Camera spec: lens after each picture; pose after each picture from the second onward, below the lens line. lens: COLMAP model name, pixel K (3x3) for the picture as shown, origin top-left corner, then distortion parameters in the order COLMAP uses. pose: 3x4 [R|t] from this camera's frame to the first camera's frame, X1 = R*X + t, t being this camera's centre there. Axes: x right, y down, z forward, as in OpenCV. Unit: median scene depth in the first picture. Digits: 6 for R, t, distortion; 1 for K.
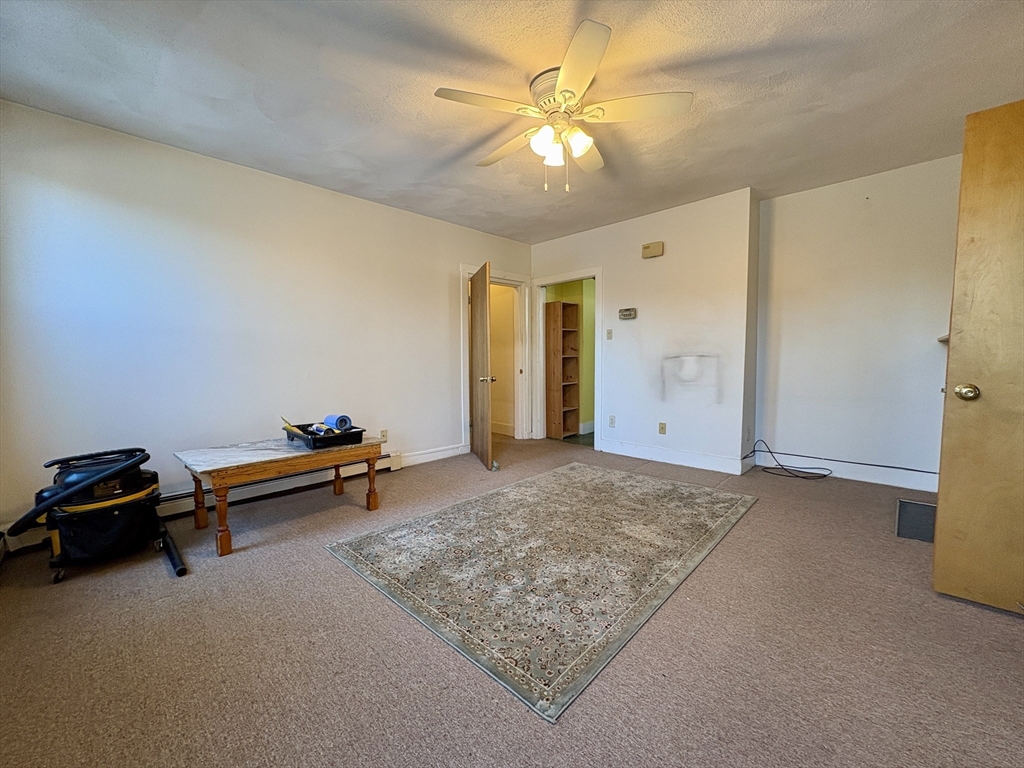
lens RADIAL K [[405.7, 0, 510.6], [0, 405.7, 383.5], [0, 0, 1]] dist [-0.001739, 0.000293]
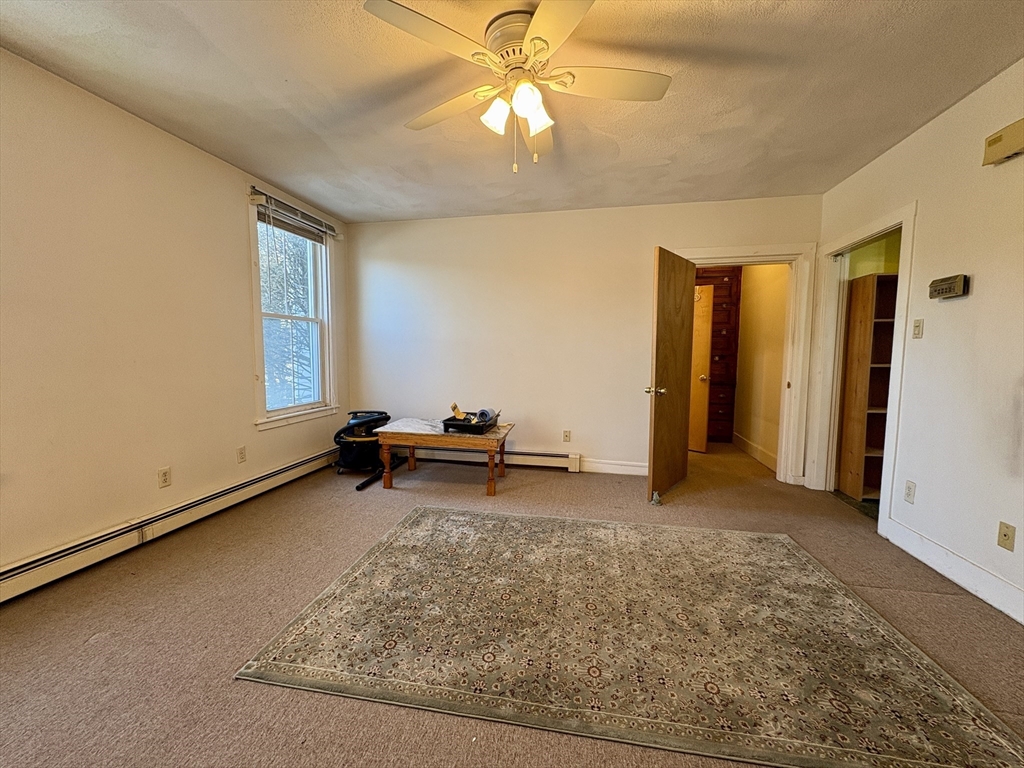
lens RADIAL K [[405.7, 0, 510.6], [0, 405.7, 383.5], [0, 0, 1]] dist [-0.001739, 0.000293]
pose [[0.551535, 0.078608, -0.830440, 0.518739], [-0.069308, 0.996426, 0.048289, -0.050568], [0.831268, 0.030923, 0.555012, 0.345881]]
